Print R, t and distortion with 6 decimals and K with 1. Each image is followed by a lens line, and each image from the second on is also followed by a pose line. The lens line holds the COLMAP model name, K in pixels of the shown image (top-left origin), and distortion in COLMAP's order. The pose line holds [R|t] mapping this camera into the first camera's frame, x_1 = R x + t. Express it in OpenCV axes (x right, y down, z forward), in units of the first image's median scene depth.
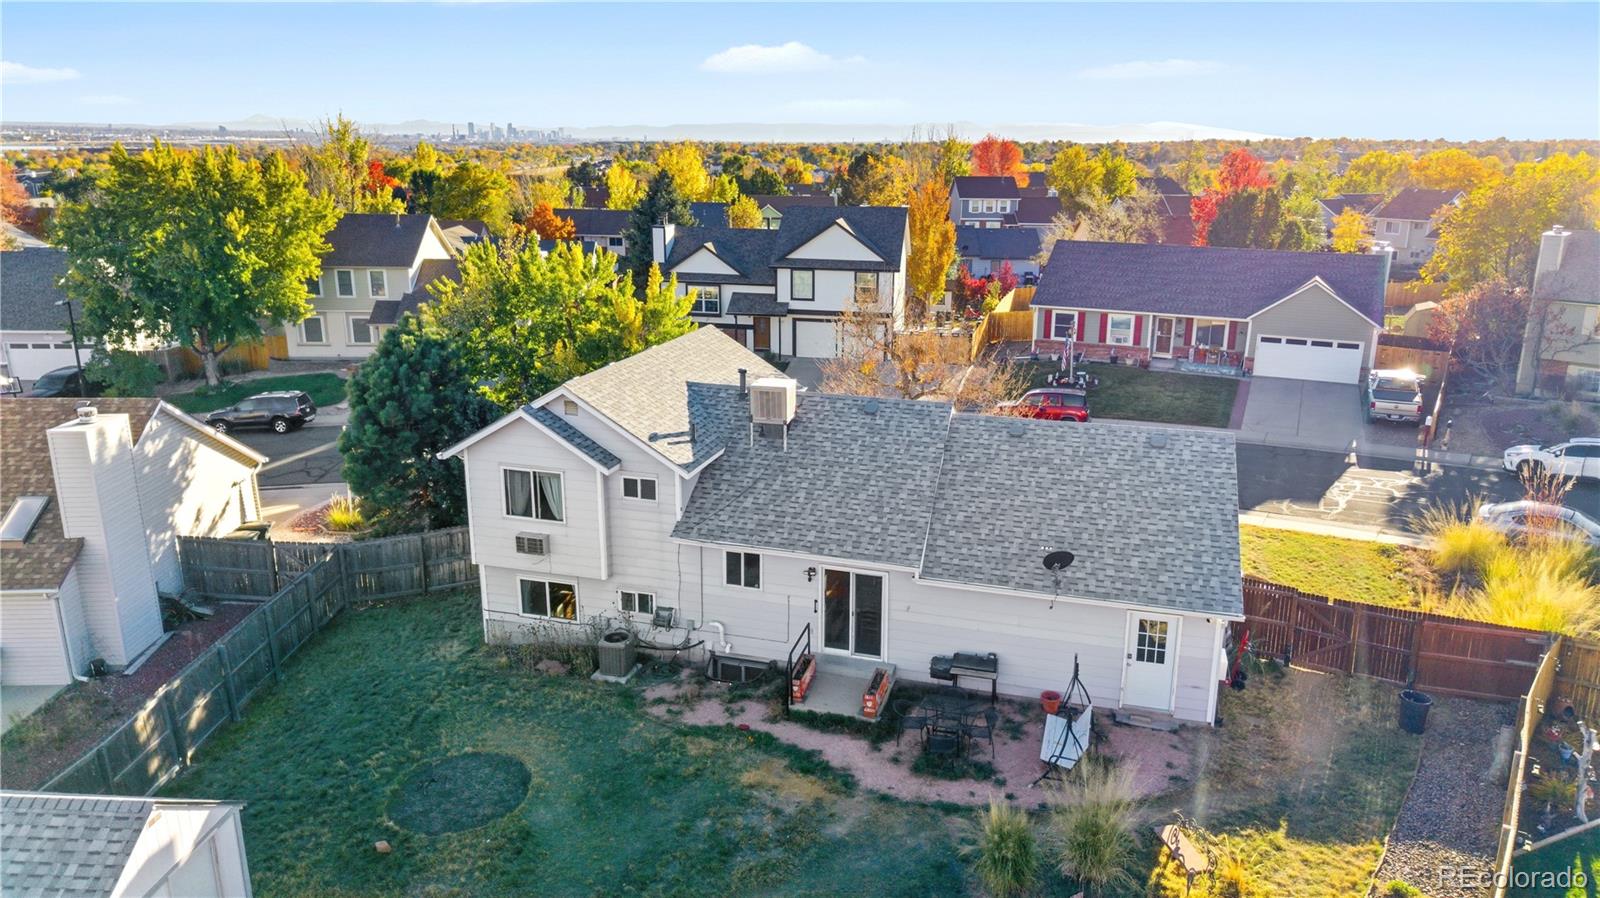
lens RADIAL K [[1082.5, 0, 798.5], [0, 1082.5, 394.6], [0, 0, 1]] dist [0.057485, -0.079149]
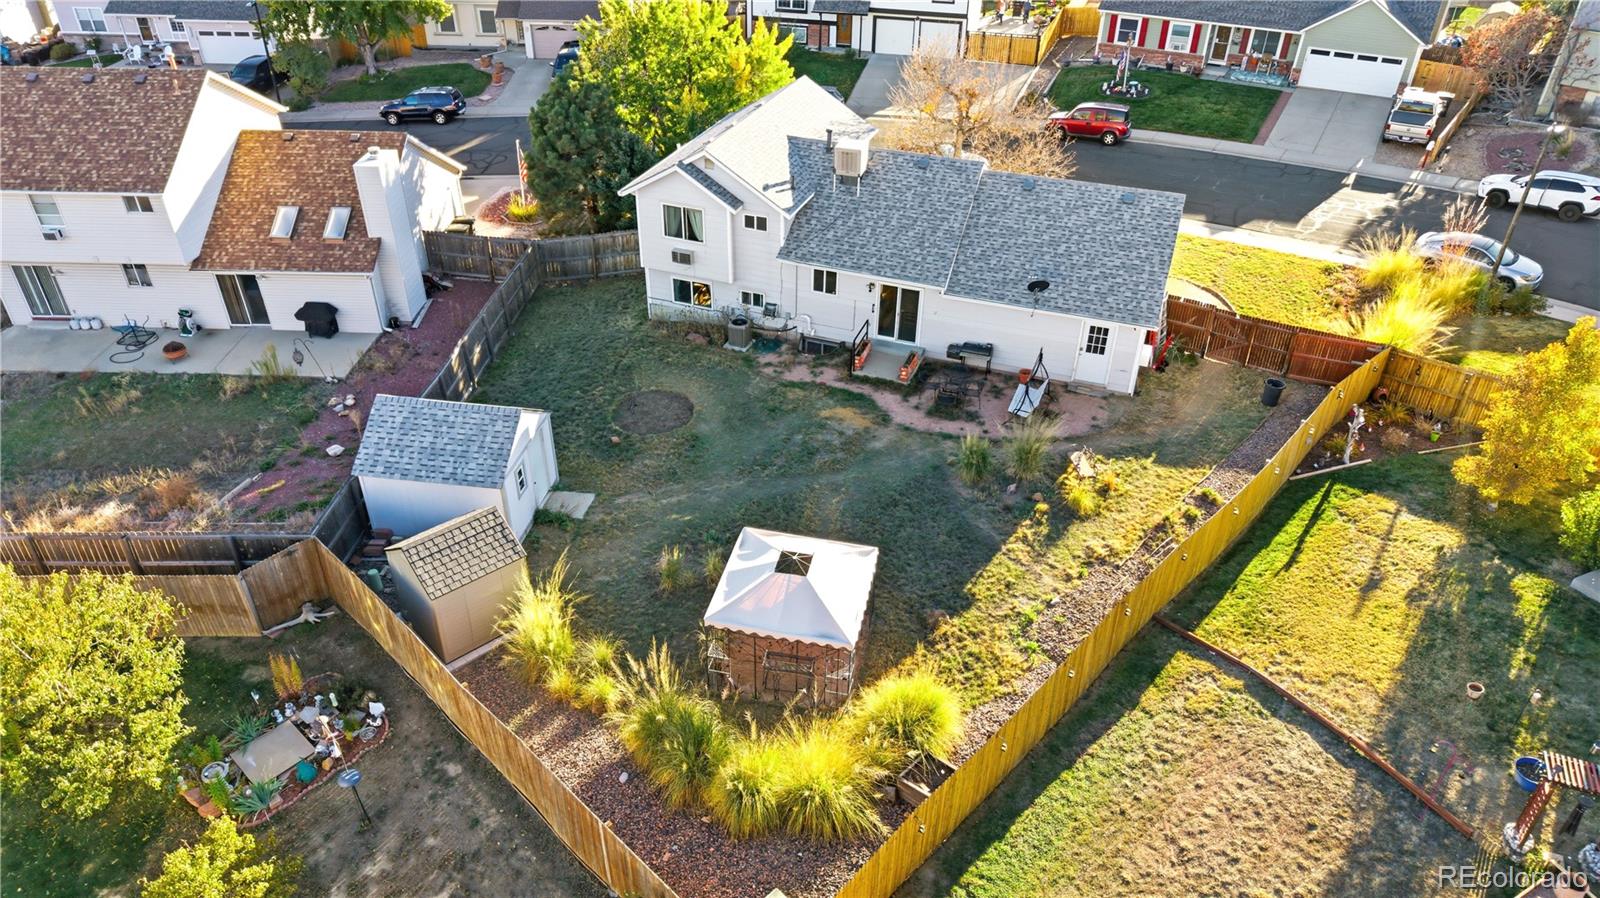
lens RADIAL K [[1063.7, 0, 769.4], [0, 1063.7, 445.4], [0, 0, 1]] dist [0.059139, -0.068252]
pose [[0.995283, 0.051799, -0.082027, 0.003602], [-0.018998, 0.933221, 0.358799, -0.141407], [0.095135, -0.355549, 0.929803, -0.412773]]
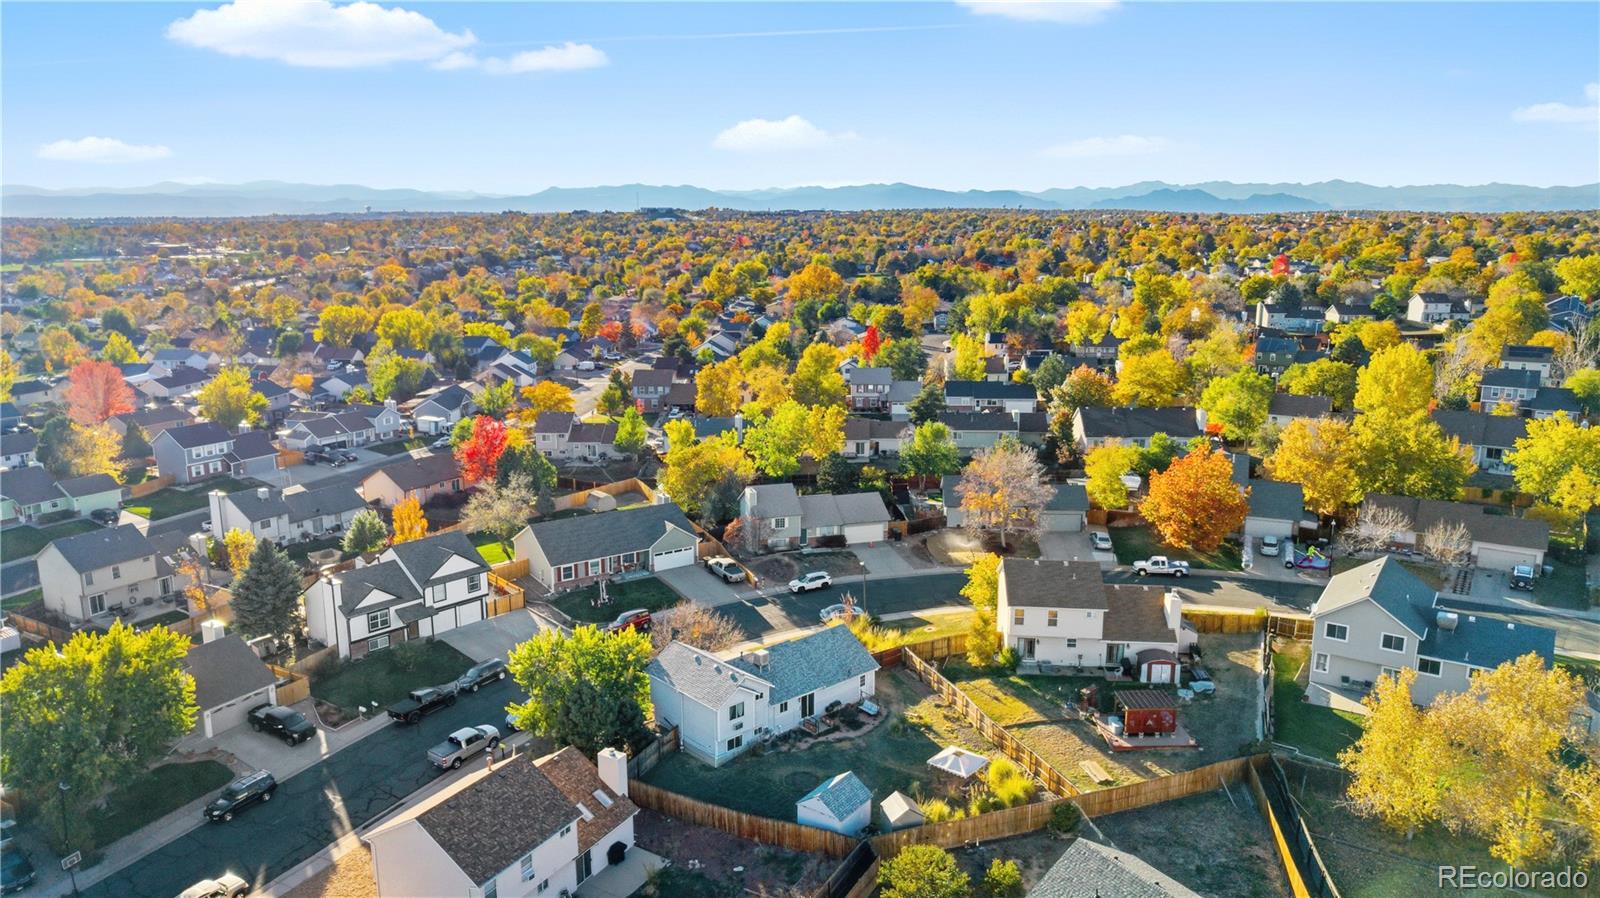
lens RADIAL K [[1063.7, 0, 769.4], [0, 1063.7, 445.4], [0, 0, 1]] dist [0.059139, -0.068252]
pose [[0.568889, -0.187218, 0.800821, -2.550403], [0.209569, 0.974600, 0.078970, -0.897579], [-0.795265, 0.122902, 0.593674, -1.053793]]
